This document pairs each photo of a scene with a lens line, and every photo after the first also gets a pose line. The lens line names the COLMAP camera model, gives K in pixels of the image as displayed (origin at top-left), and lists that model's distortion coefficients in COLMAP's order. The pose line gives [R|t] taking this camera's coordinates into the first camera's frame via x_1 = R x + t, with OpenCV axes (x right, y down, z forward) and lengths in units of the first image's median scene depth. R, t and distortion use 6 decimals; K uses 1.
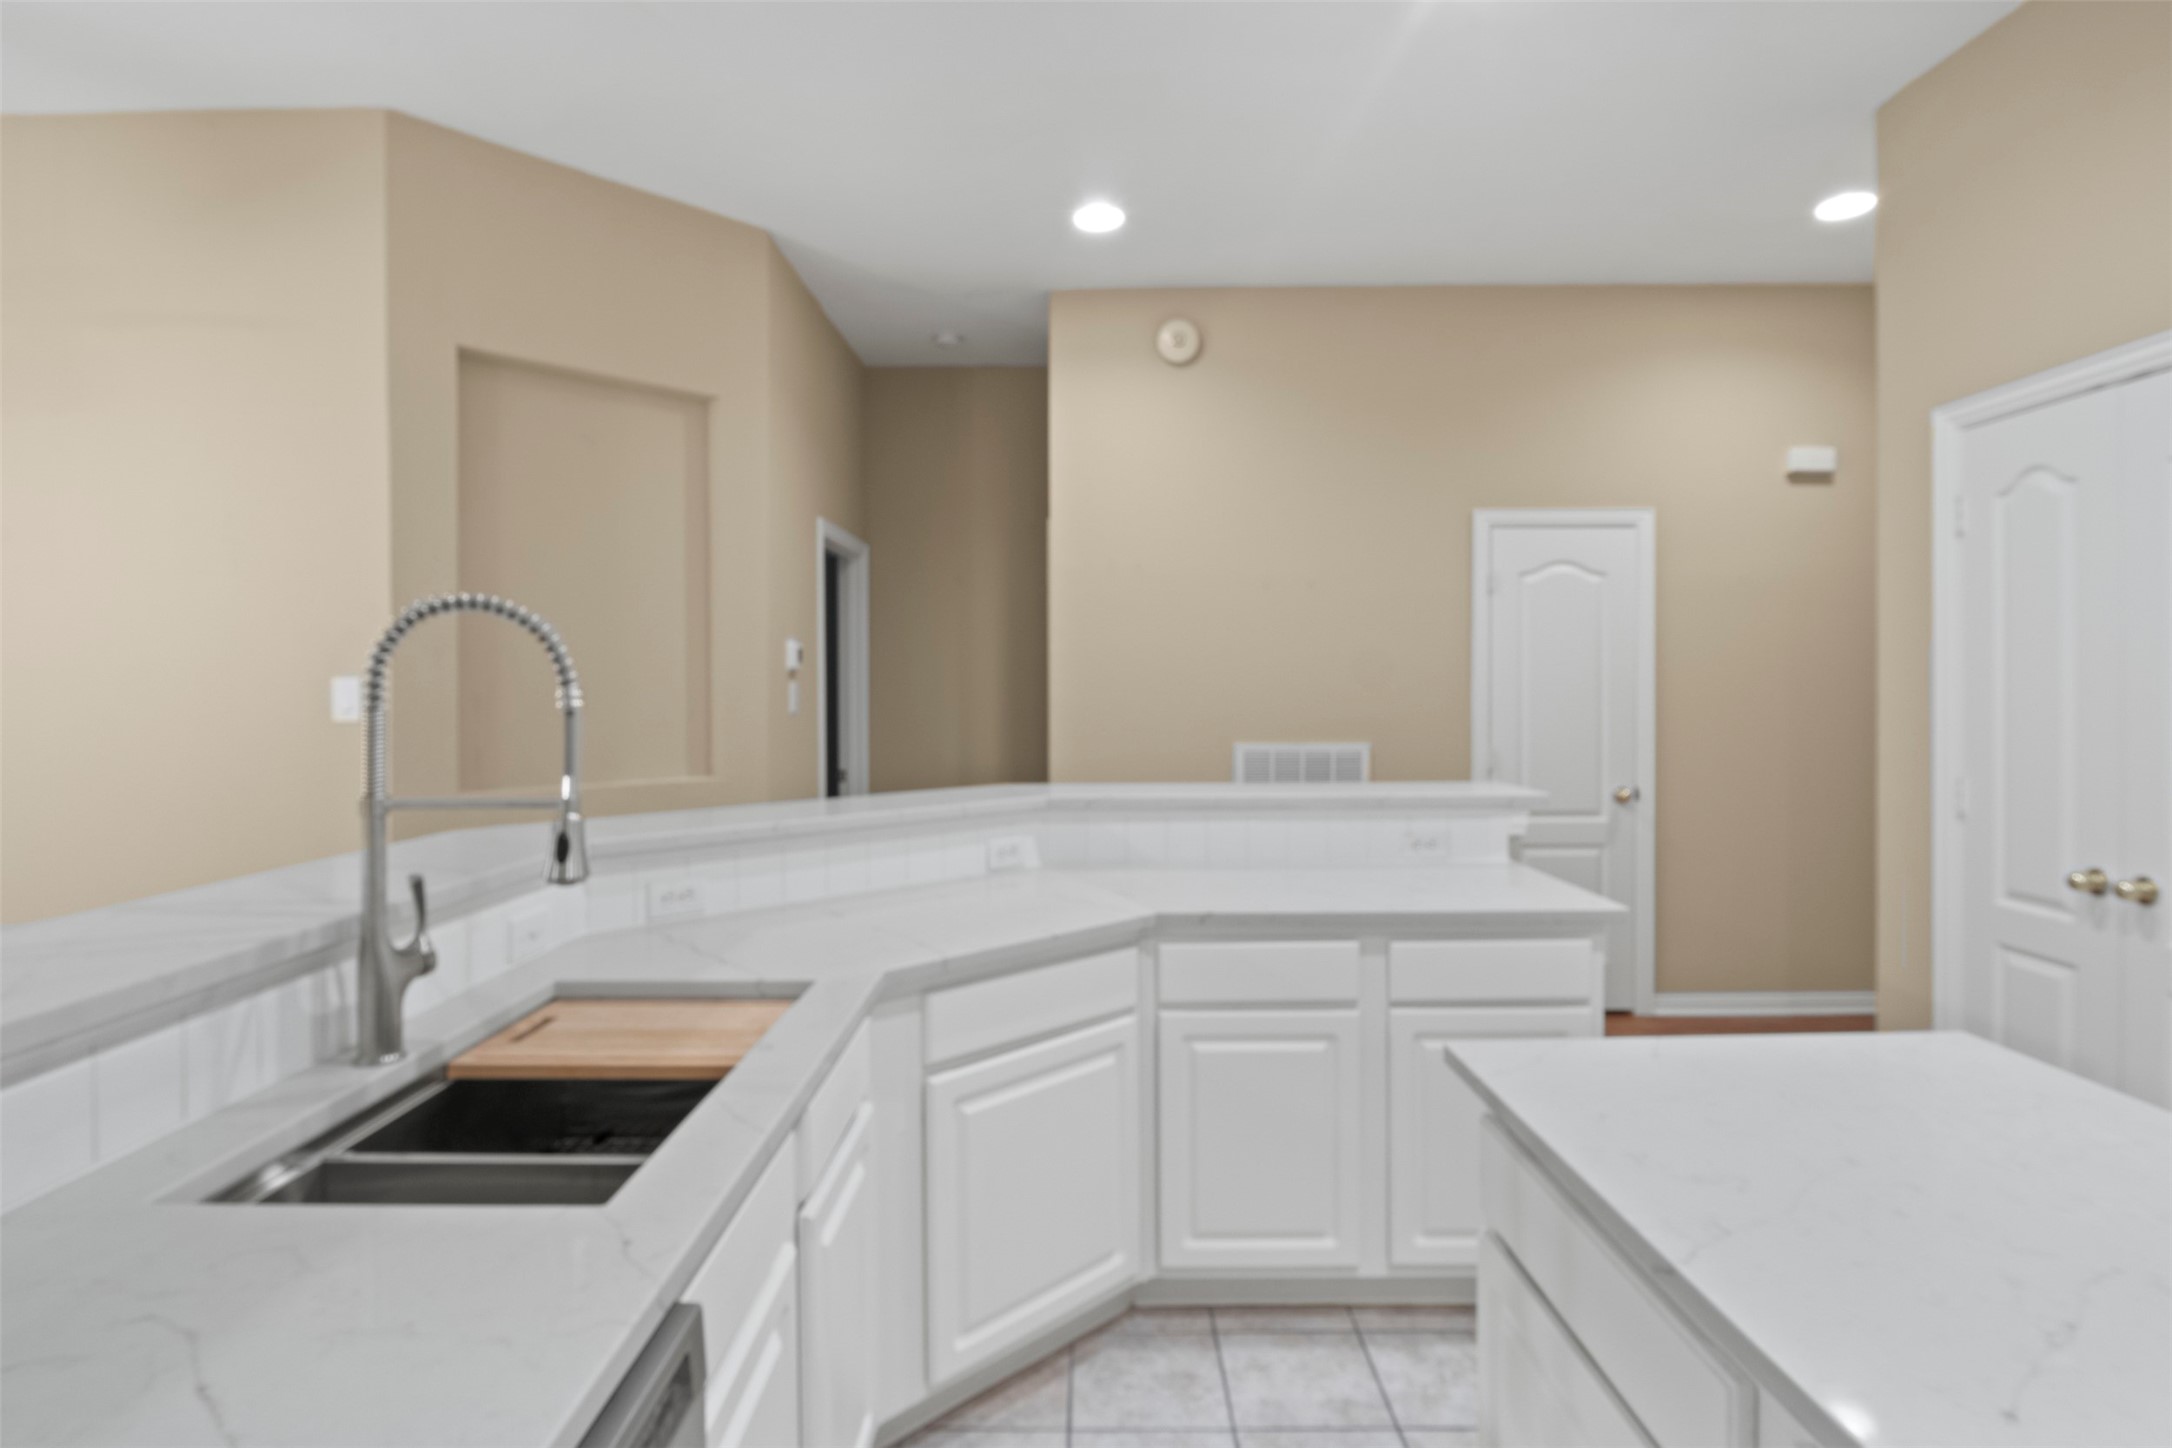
lens RADIAL K [[1086.4, 0, 1083.3], [0, 1086.4, 705.9], [0, 0, 1]] dist [-0.004552, -0.012459]
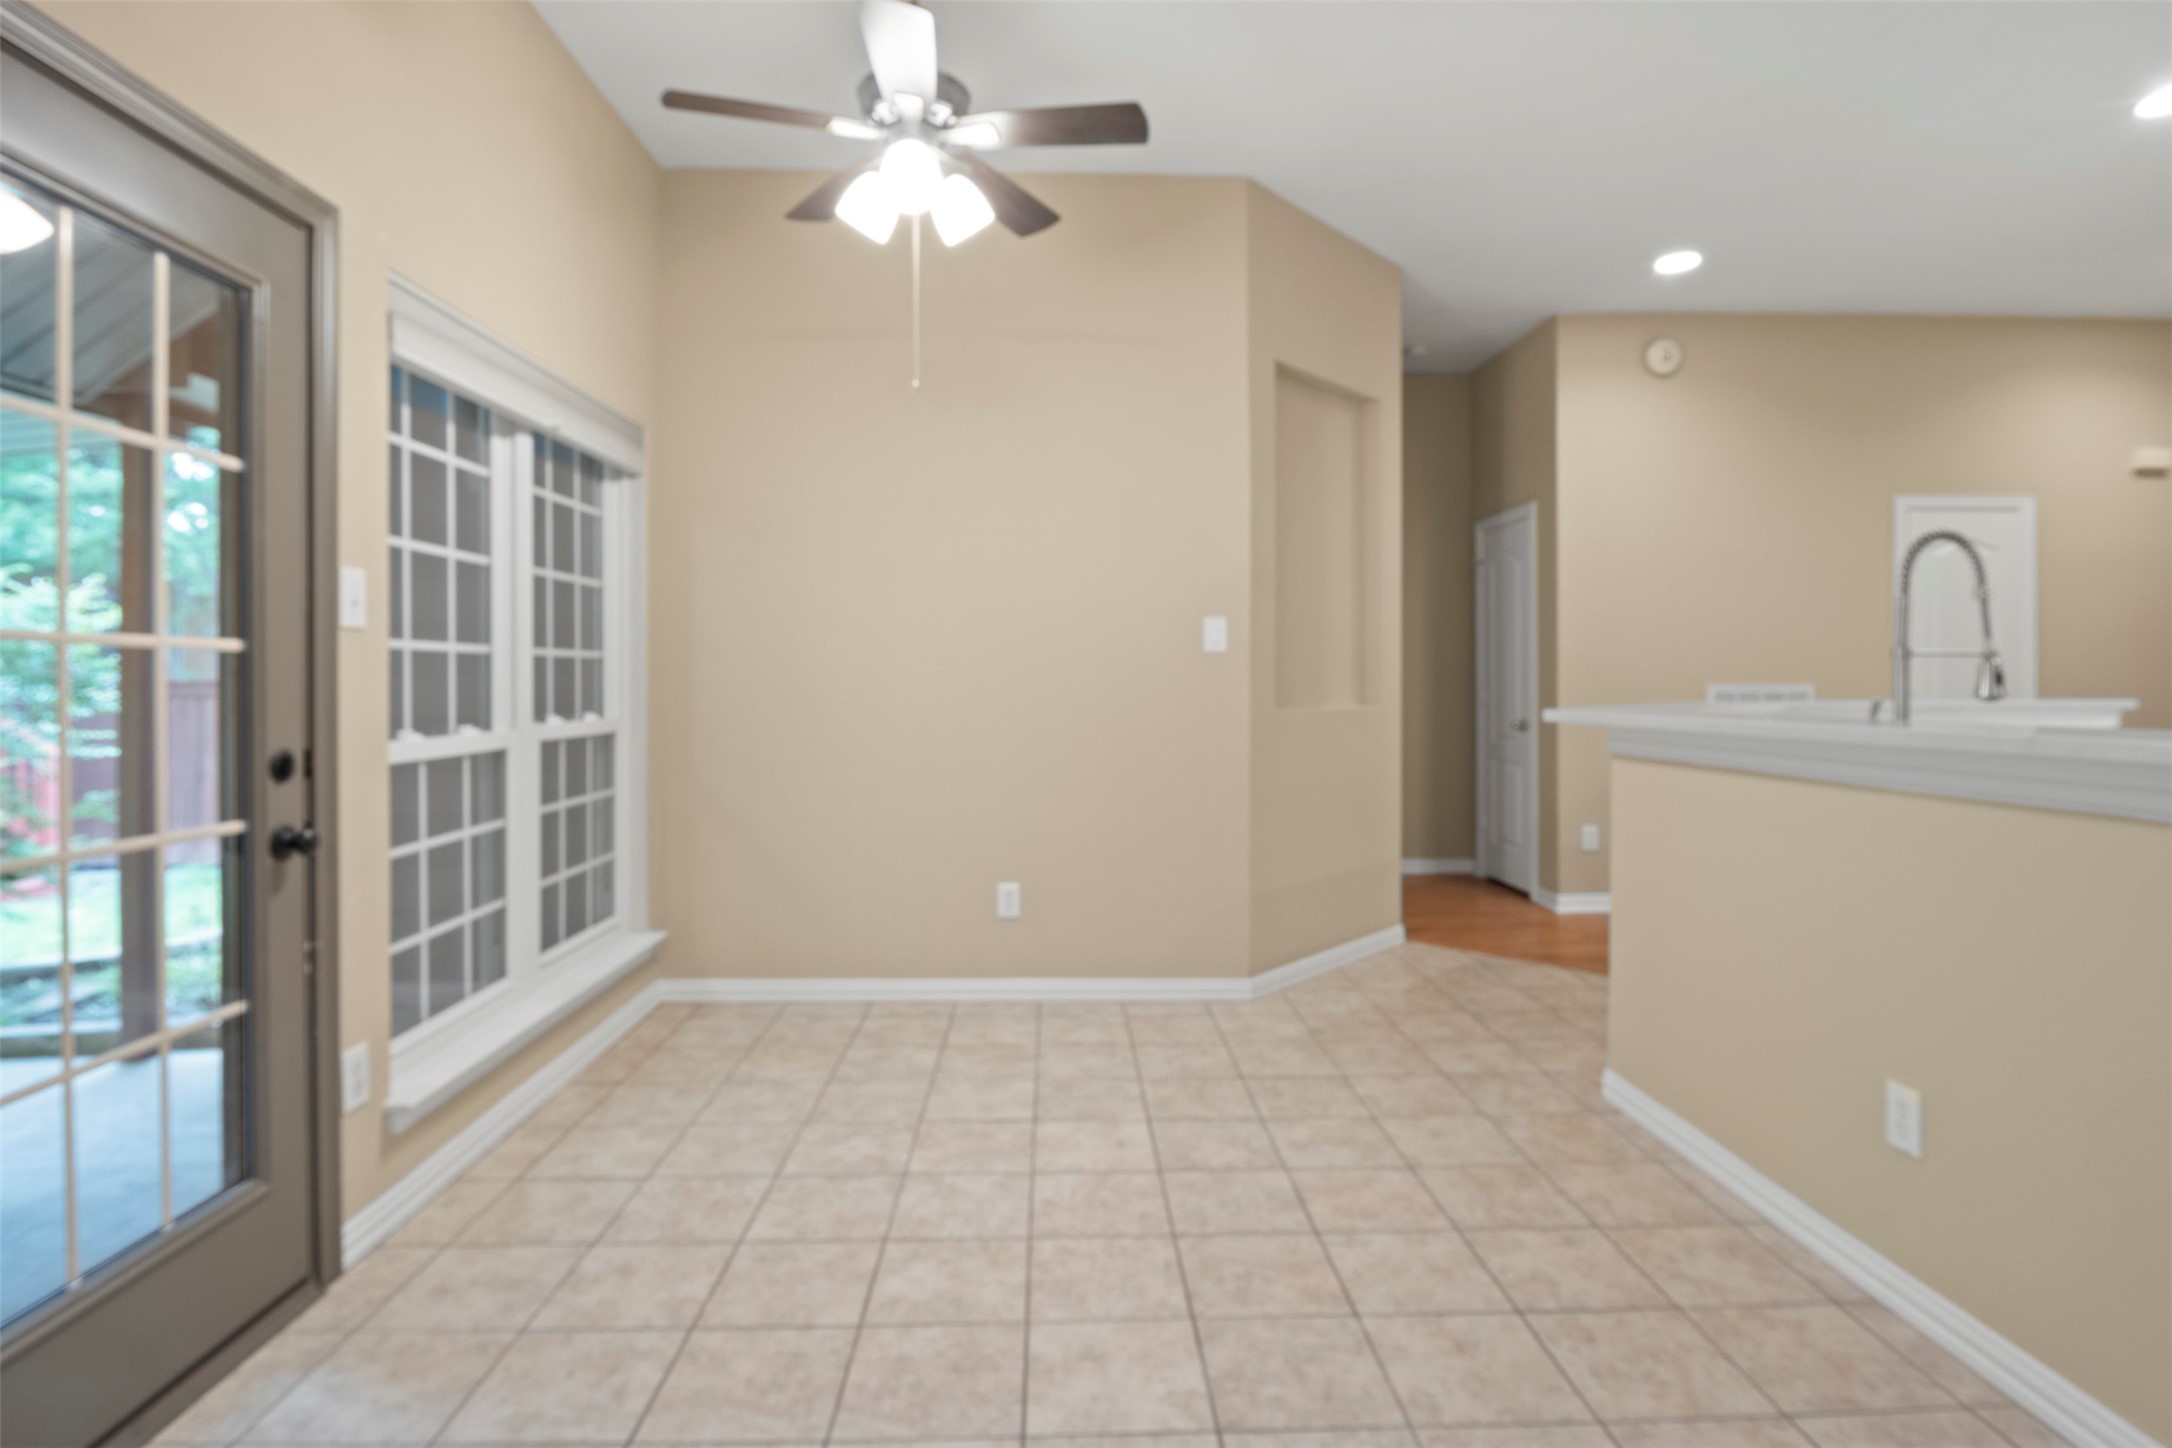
lens RADIAL K [[1101.4, 0, 1090.8], [0, 1101.4, 681.3], [0, 0, 1]] dist [0.002496, -0.010903]
pose [[0.998862, -0.001364, 0.047676, -0.667487], [0.002141, 0.999866, -0.016253, 0.053227], [-0.047647, 0.016336, 0.998731, -0.222455]]
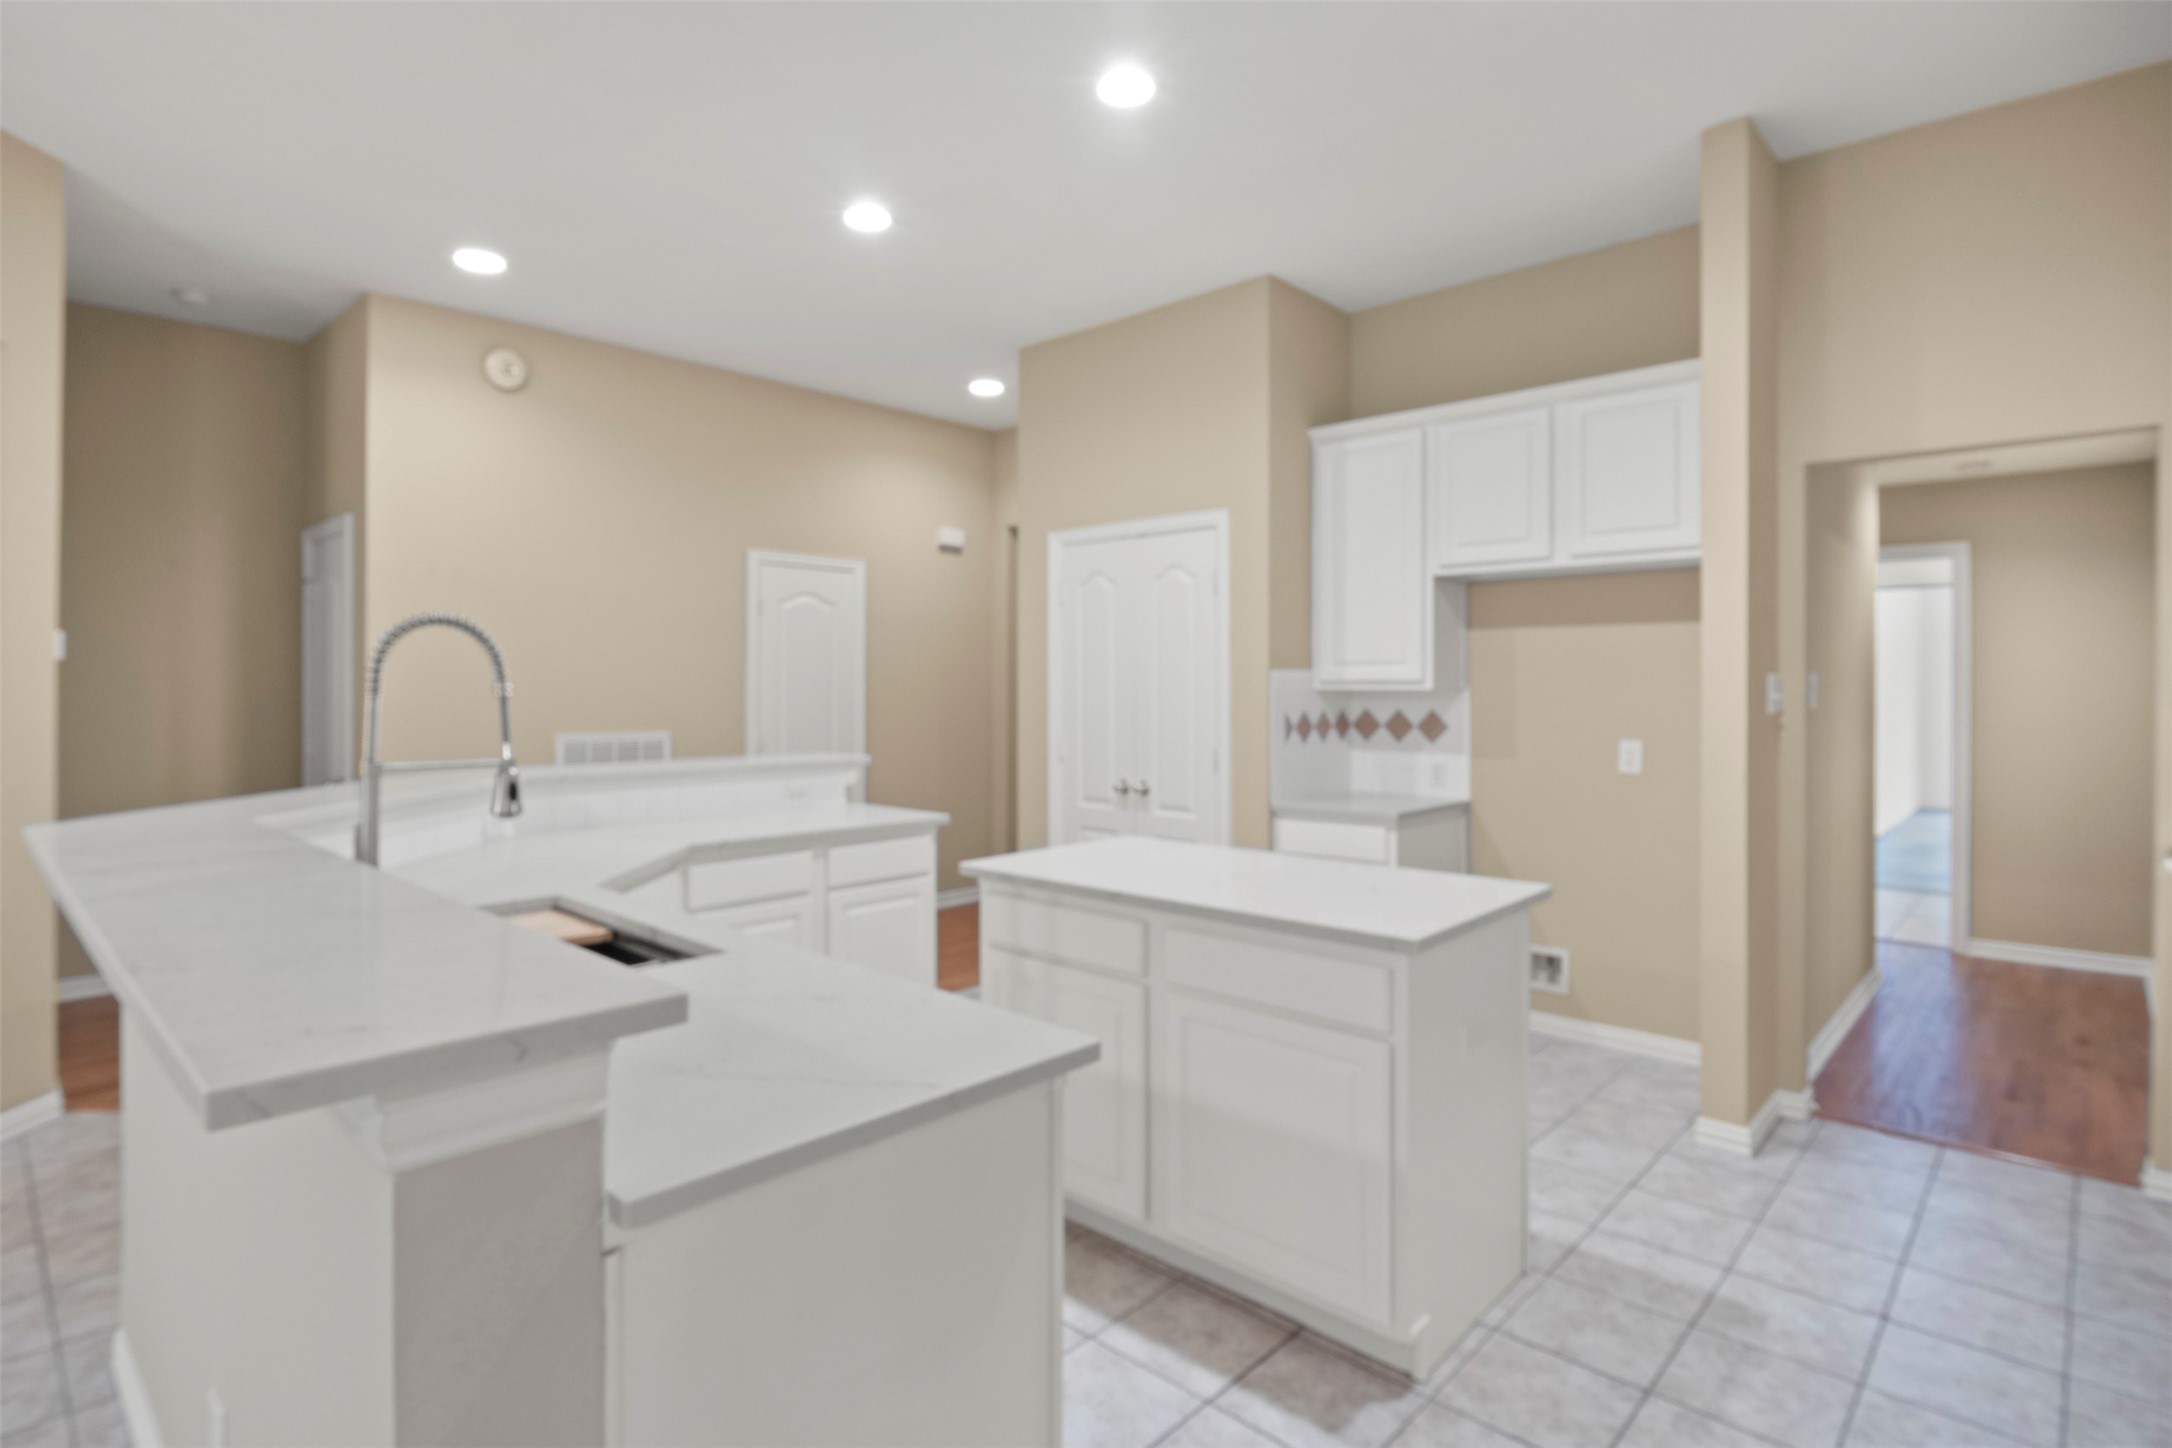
lens RADIAL K [[1101.4, 0, 1090.8], [0, 1101.4, 681.3], [0, 0, 1]] dist [0.002496, -0.010903]
pose [[0.673528, 0.009753, 0.739098, -0.359421], [0.007042, 0.999783, -0.019611, 0.005893], [-0.739129, 0.018413, 0.673313, -0.195180]]
